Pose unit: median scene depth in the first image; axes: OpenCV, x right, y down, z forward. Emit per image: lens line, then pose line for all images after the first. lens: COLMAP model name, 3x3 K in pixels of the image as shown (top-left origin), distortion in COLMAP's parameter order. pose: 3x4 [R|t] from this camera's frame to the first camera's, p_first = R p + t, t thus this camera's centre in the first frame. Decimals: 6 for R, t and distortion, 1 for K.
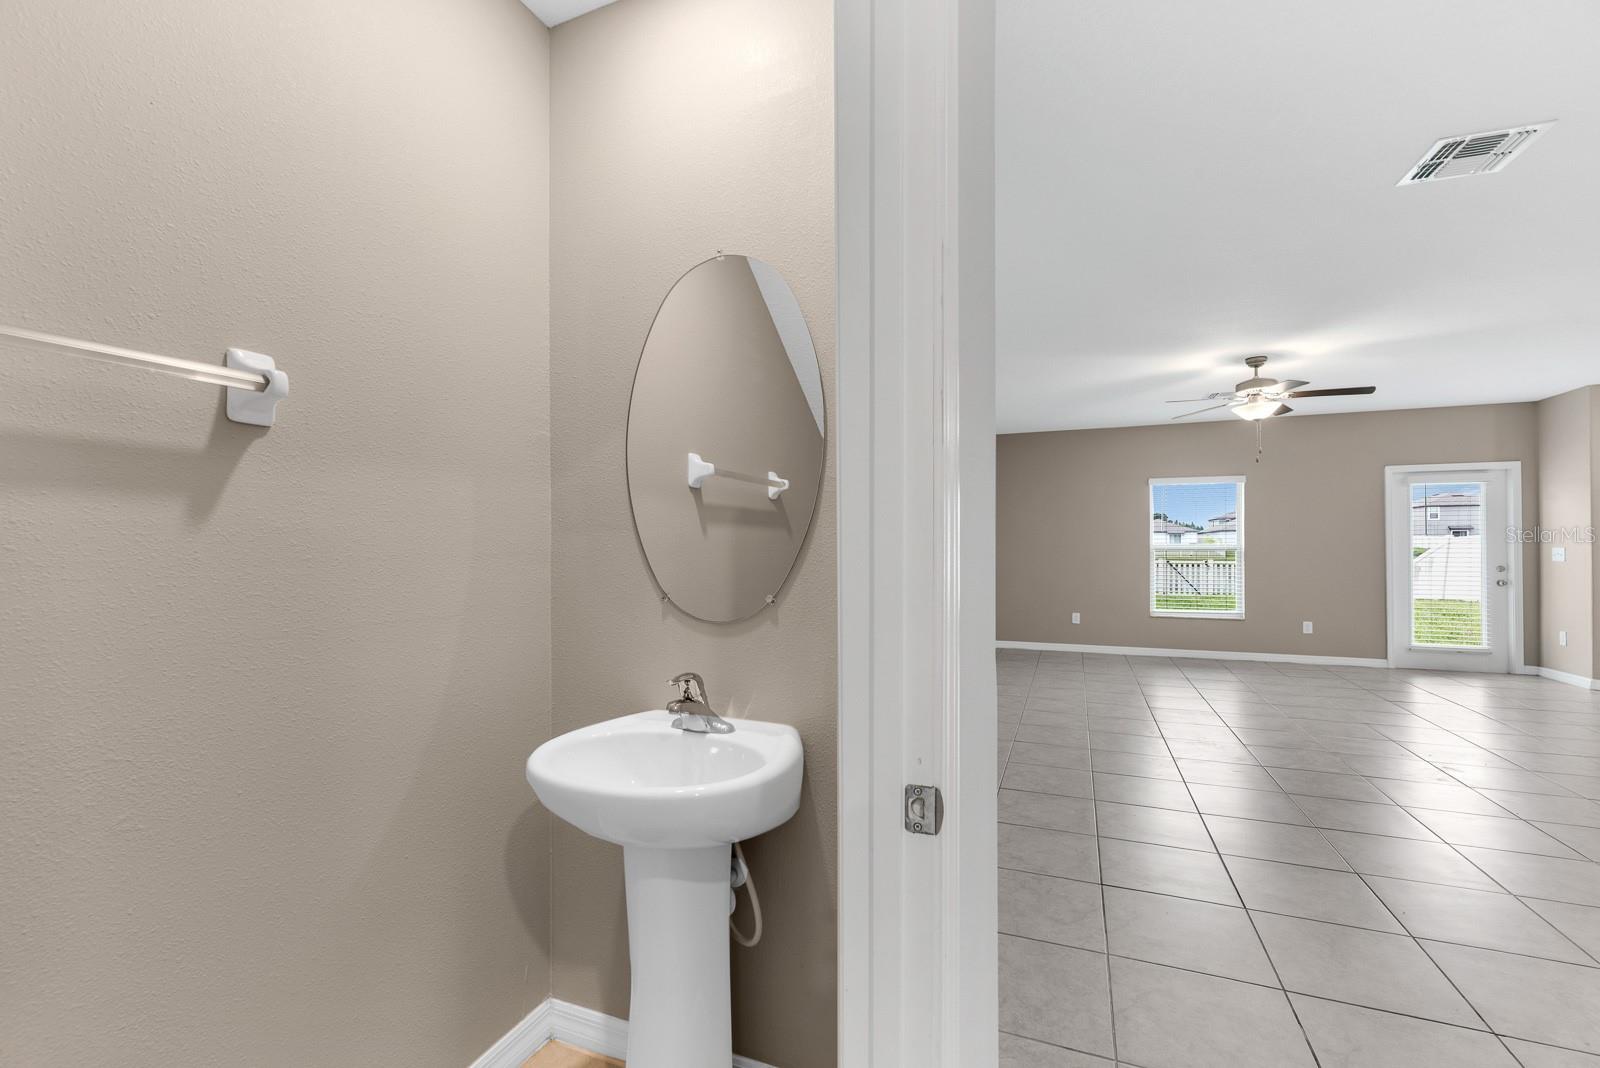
lens RADIAL K [[657.0, 0, 793.5], [0, 657.0, 546.8], [0, 0, 1]] dist [-0.011856, 0.000737]
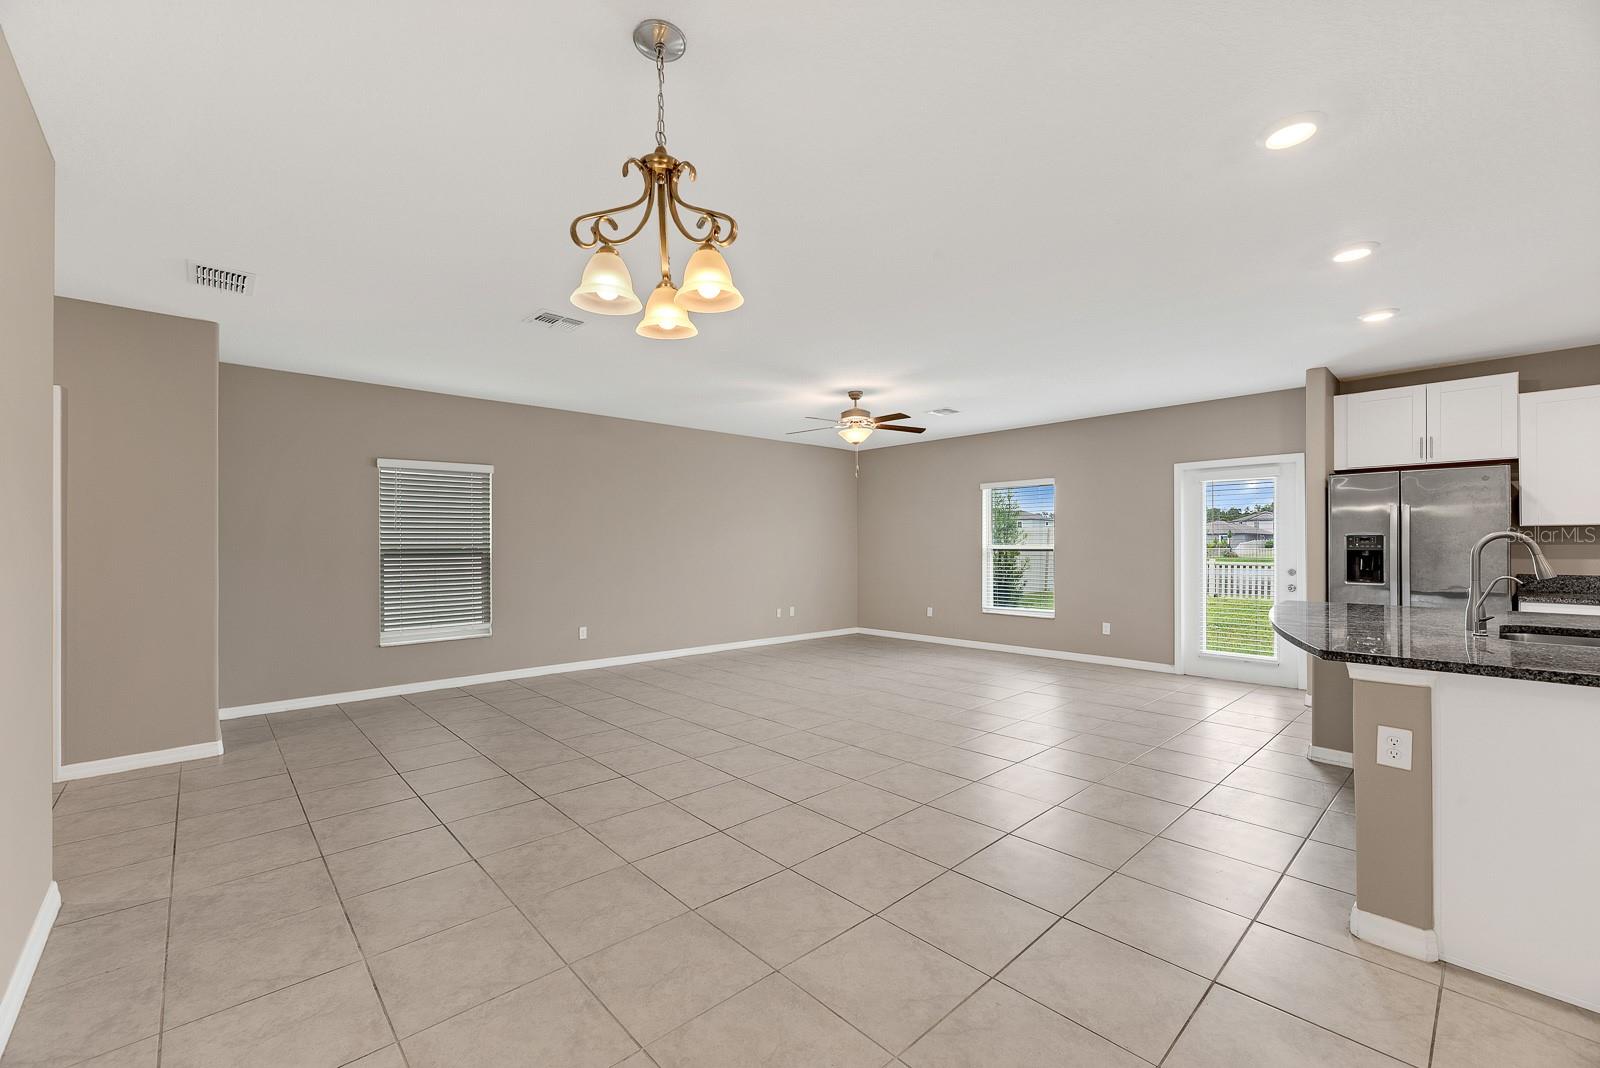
lens RADIAL K [[657.0, 0, 788.2], [0, 657.0, 544.2], [0, 0, 1]] dist [-0.011856, 0.000737]
pose [[0.910156, -0.000580, -0.414266, 0.816504], [0.000372, 1.000000, -0.000584, -0.004705], [0.414266, 0.000378, 0.910156, -0.117889]]
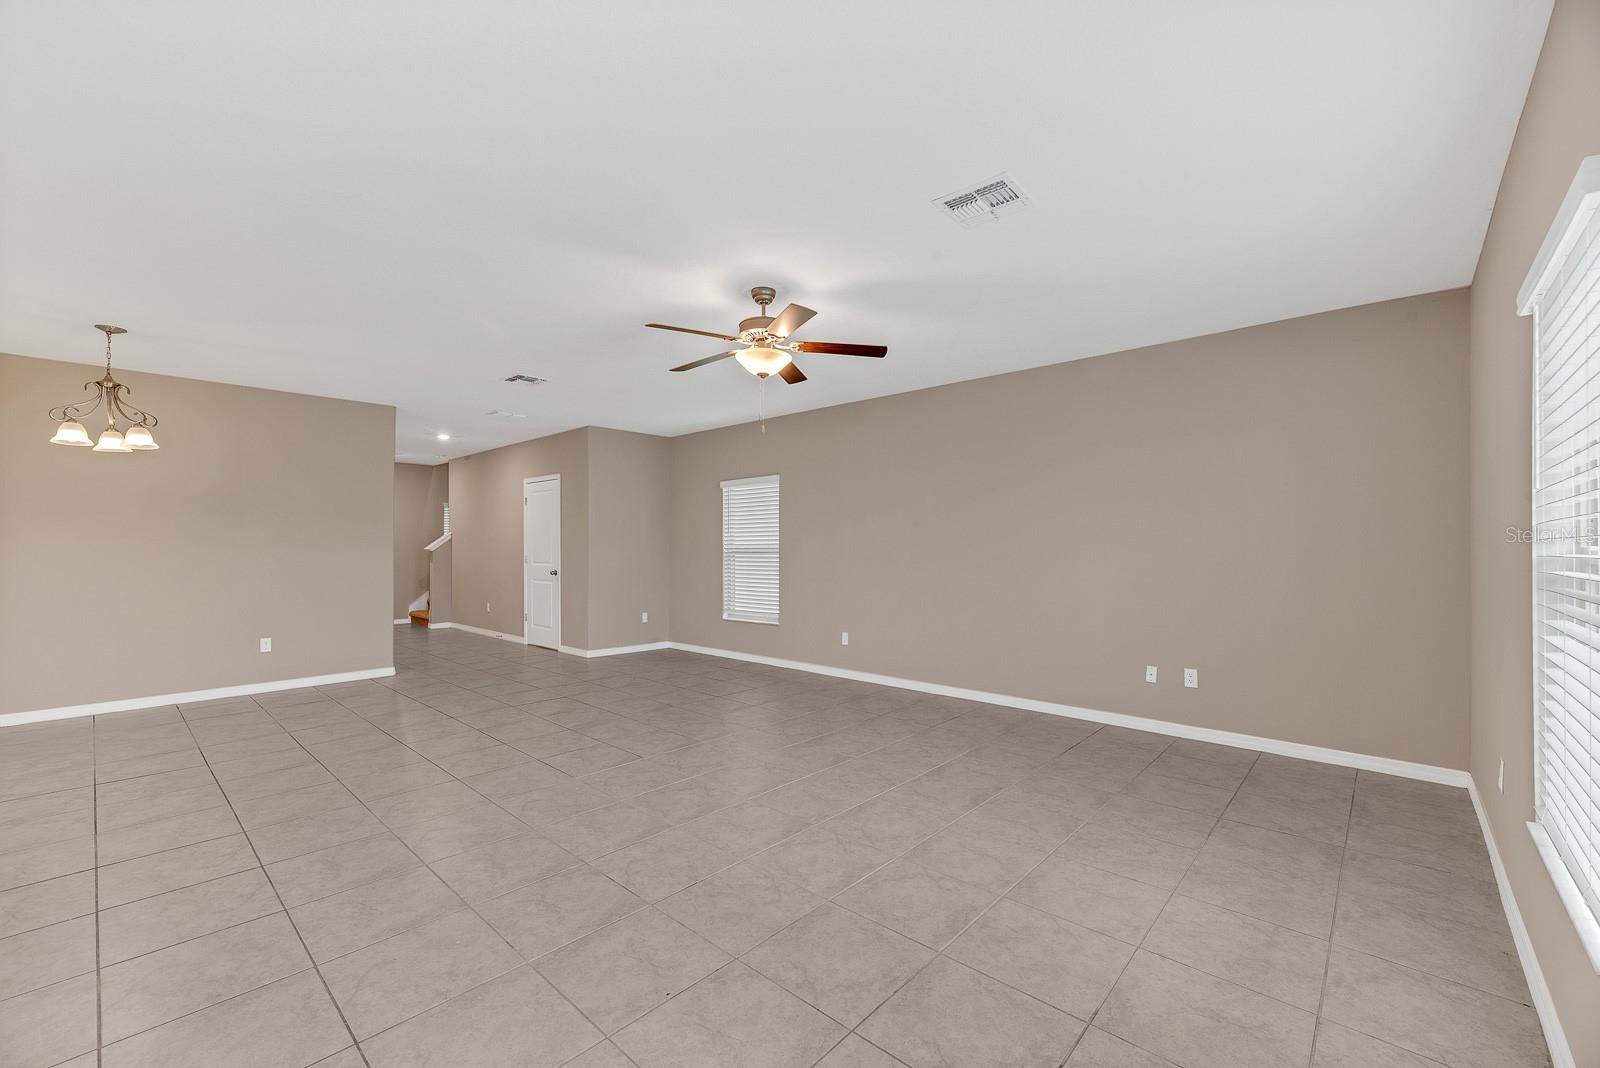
lens RADIAL K [[657.0, 0, 782.9], [0, 657.0, 536.0], [0, 0, 1]] dist [-0.011856, 0.000737]
pose [[-0.337349, -0.011910, -0.941304, 1.030033], [-0.000429, 0.999922, -0.012498, -0.003990], [0.941380, -0.003812, -0.337328, 0.940302]]
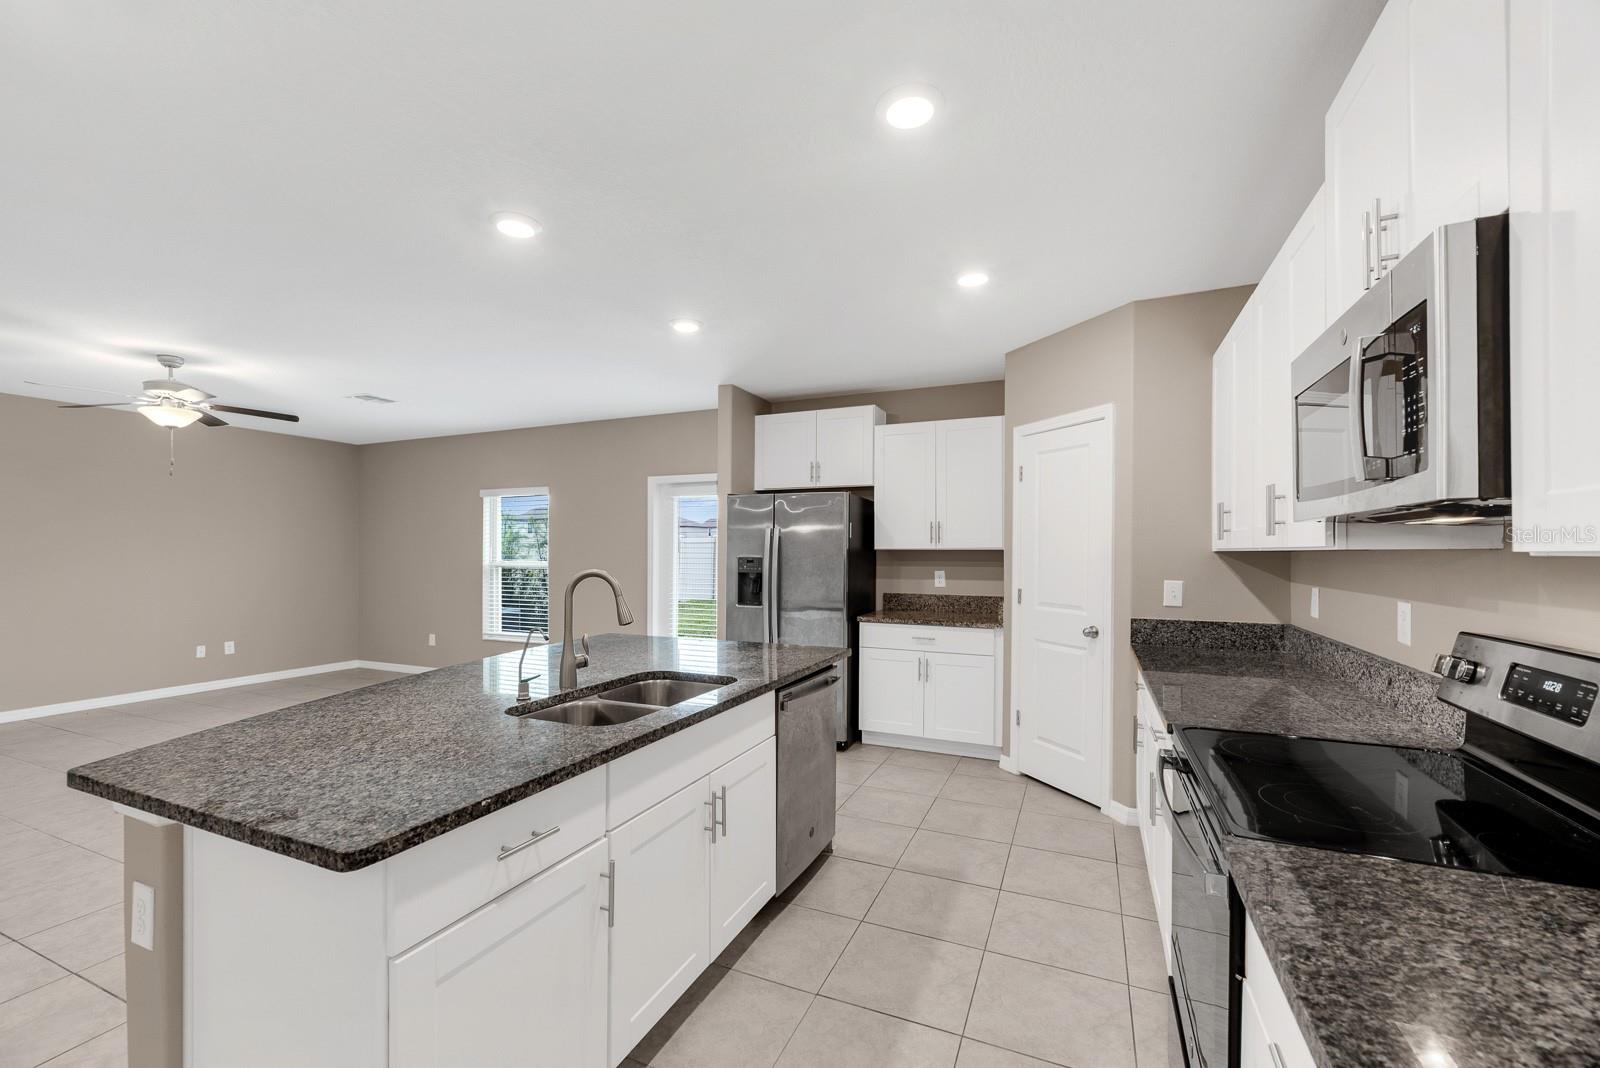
lens RADIAL K [[657.0, 0, 813.0], [0, 657.0, 545.2], [0, 0, 1]] dist [-0.011856, 0.000737]
pose [[0.999986, 0.003624, 0.003826, 1.170337], [-0.003590, 0.999953, -0.008992, -0.022079], [-0.003859, 0.008979, 0.999952, 0.089174]]
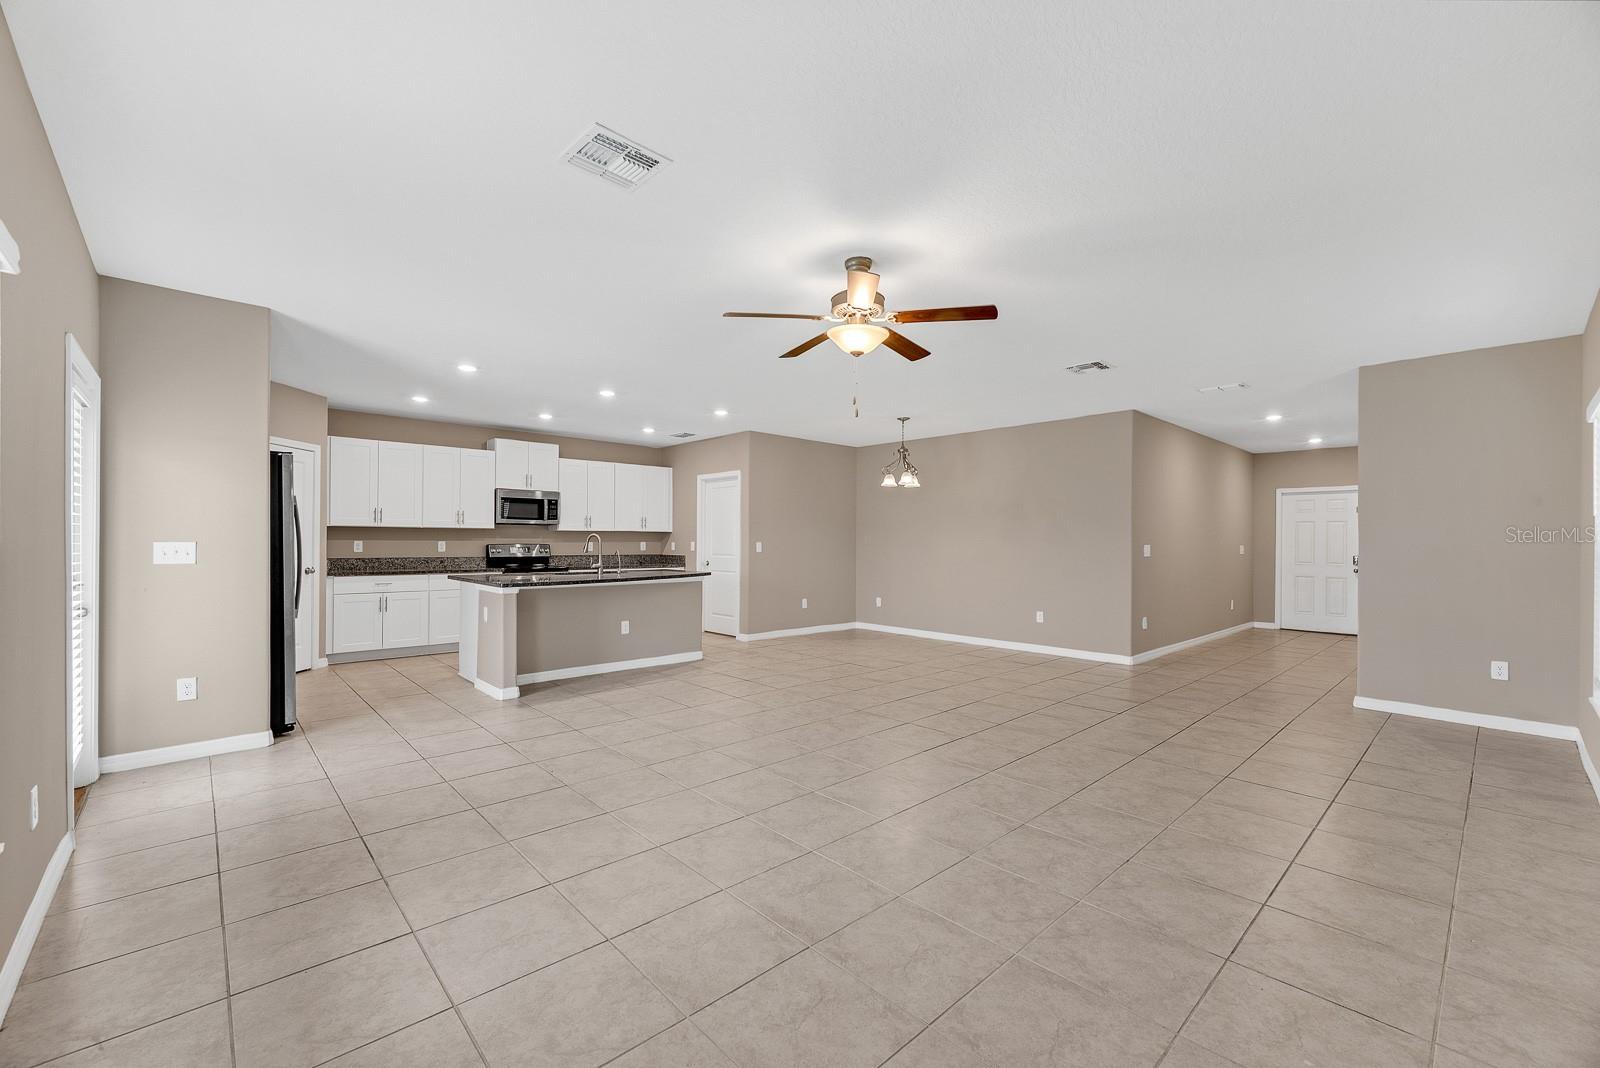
lens RADIAL K [[657.0, 0, 801.9], [0, 657.0, 542.2], [0, 0, 1]] dist [-0.011856, 0.000737]
pose [[-0.913561, -0.003208, 0.406689, 0.360552], [-0.003171, 0.999995, 0.000764, -0.000401], [-0.406689, -0.000591, -0.913566, 1.212677]]
